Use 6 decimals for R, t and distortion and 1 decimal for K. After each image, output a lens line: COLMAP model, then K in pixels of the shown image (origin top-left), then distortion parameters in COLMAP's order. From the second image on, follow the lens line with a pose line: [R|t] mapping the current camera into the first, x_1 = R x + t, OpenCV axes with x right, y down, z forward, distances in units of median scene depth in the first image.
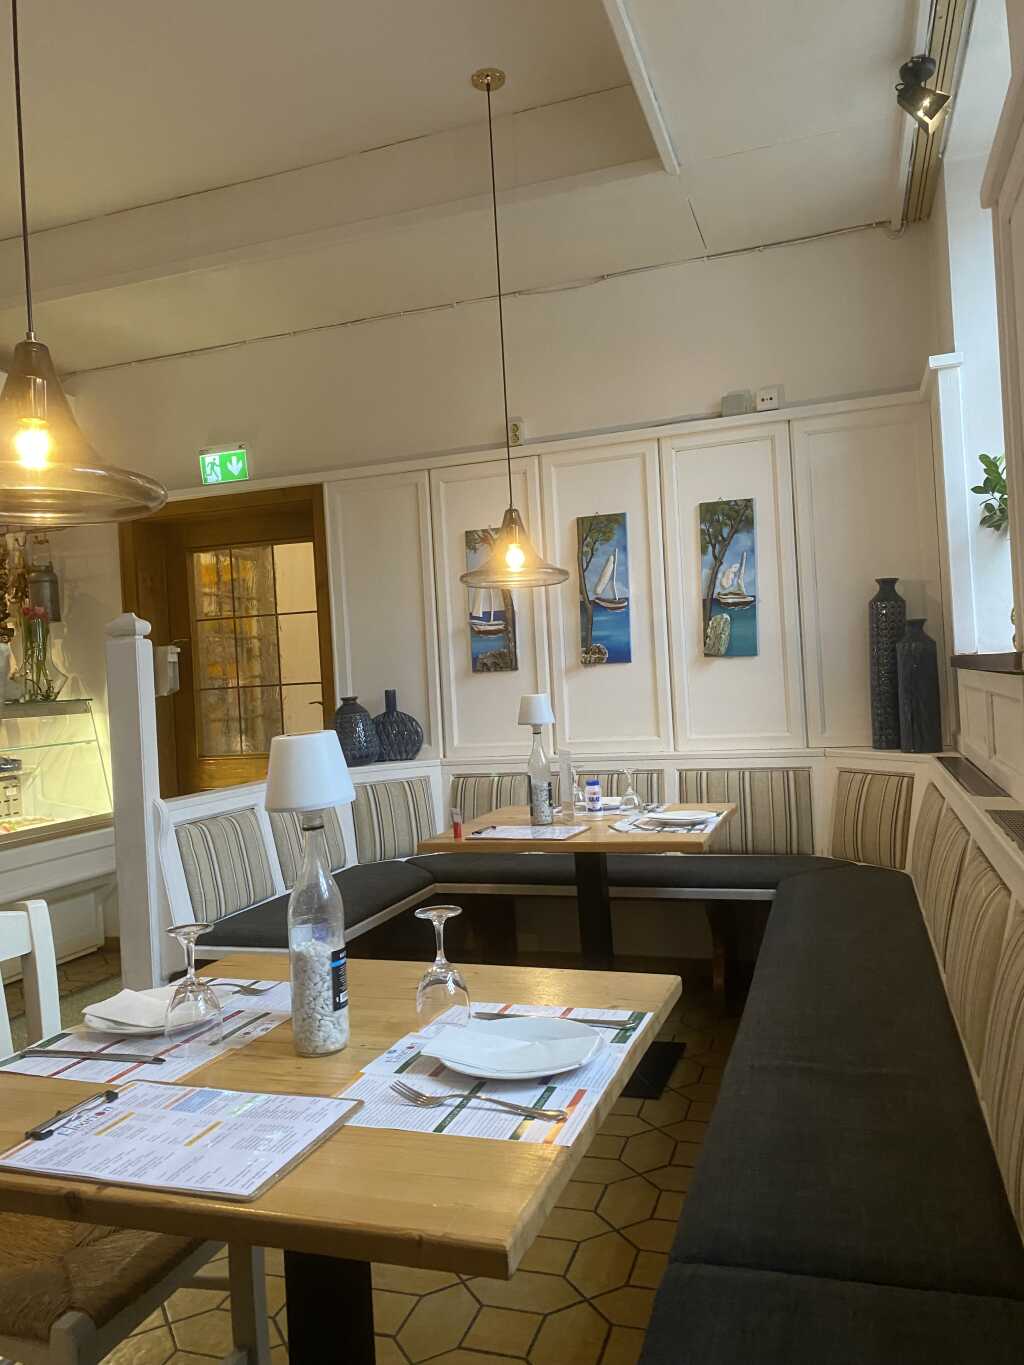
lens RADIAL K [[1054.8, 0, 512.0], [0, 1054.8, 682.5], [0, 0, 1]] dist [0.050962, -0.059117]
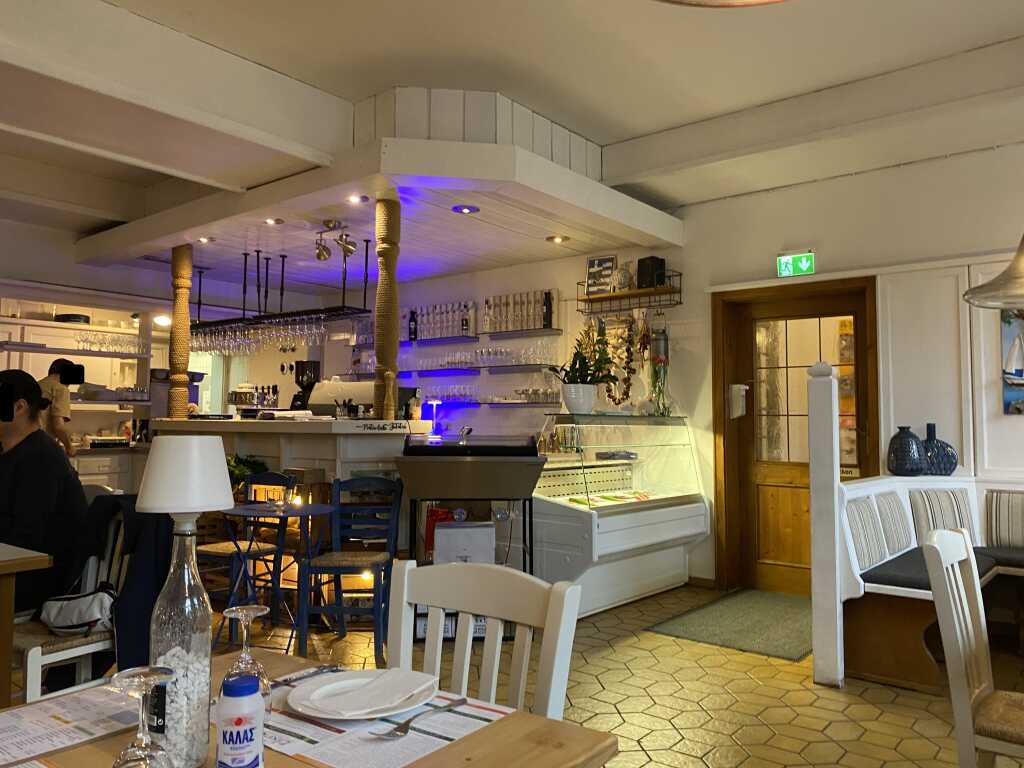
lens RADIAL K [[781.7, 0, 509.1], [0, 781.7, 358.4], [0, 0, 1]] dist [0.098941, -0.208829]
pose [[0.927354, 0.033769, -0.372658, -0.236670], [-0.061548, 0.996120, -0.062896, 0.020417], [0.369089, 0.081263, 0.925835, -0.159151]]
